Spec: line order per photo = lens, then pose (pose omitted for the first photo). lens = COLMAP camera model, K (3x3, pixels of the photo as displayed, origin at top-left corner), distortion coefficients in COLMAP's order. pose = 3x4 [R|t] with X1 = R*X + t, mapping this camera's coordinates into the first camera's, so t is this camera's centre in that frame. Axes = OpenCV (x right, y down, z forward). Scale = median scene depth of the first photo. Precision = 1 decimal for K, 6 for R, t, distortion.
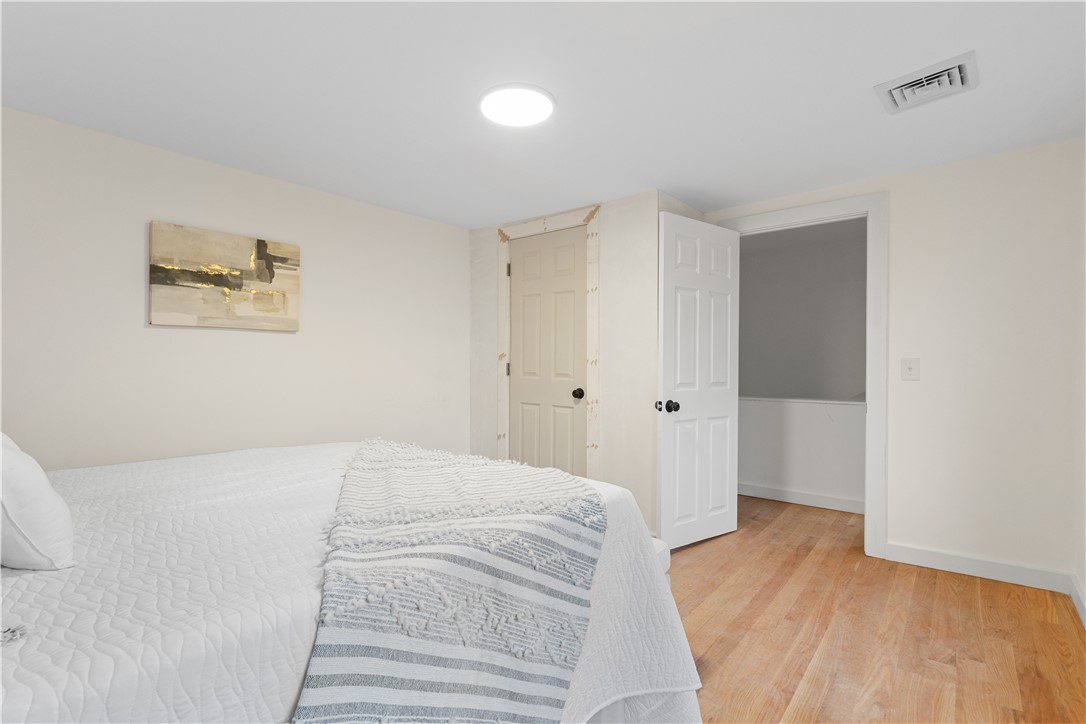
lens RADIAL K [[503.0, 0, 544.7], [0, 503.0, 361.2], [0, 0, 1]] dist [-0.010935, 0.000597]
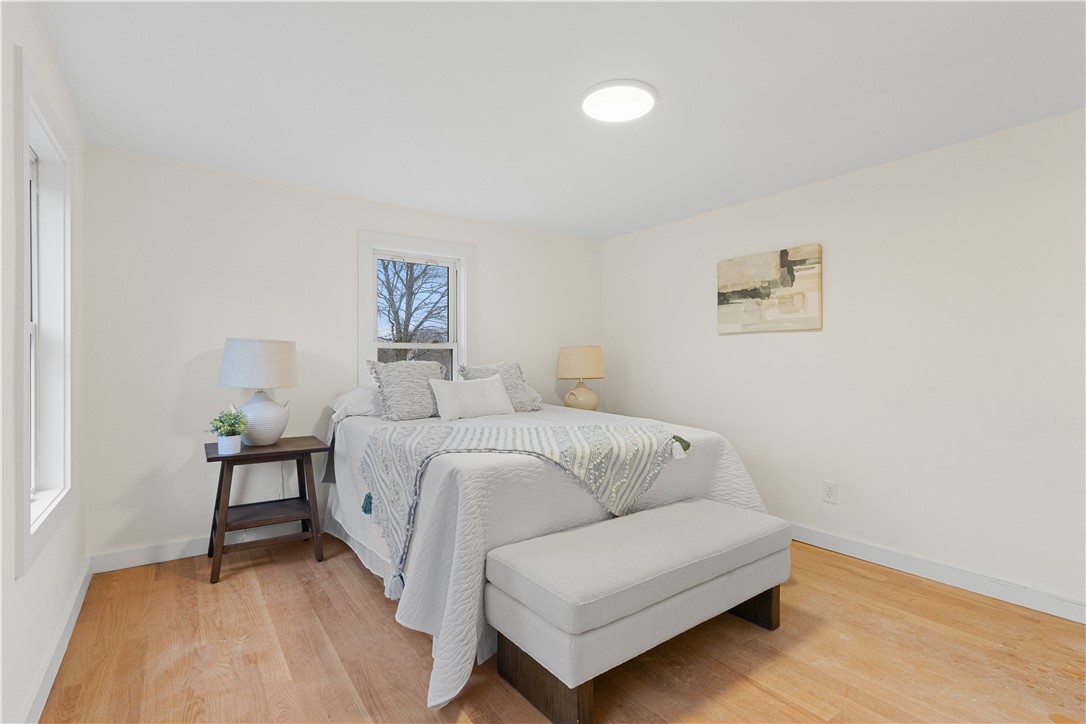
lens RADIAL K [[503.0, 0, 541.4], [0, 503.0, 358.7], [0, 0, 1]] dist [-0.010935, 0.000597]
pose [[-0.266719, 0.001215, -0.963774, 0.670541], [0.005350, 0.999986, -0.000220, -0.002539], [0.963759, -0.005215, -0.266722, 0.796985]]
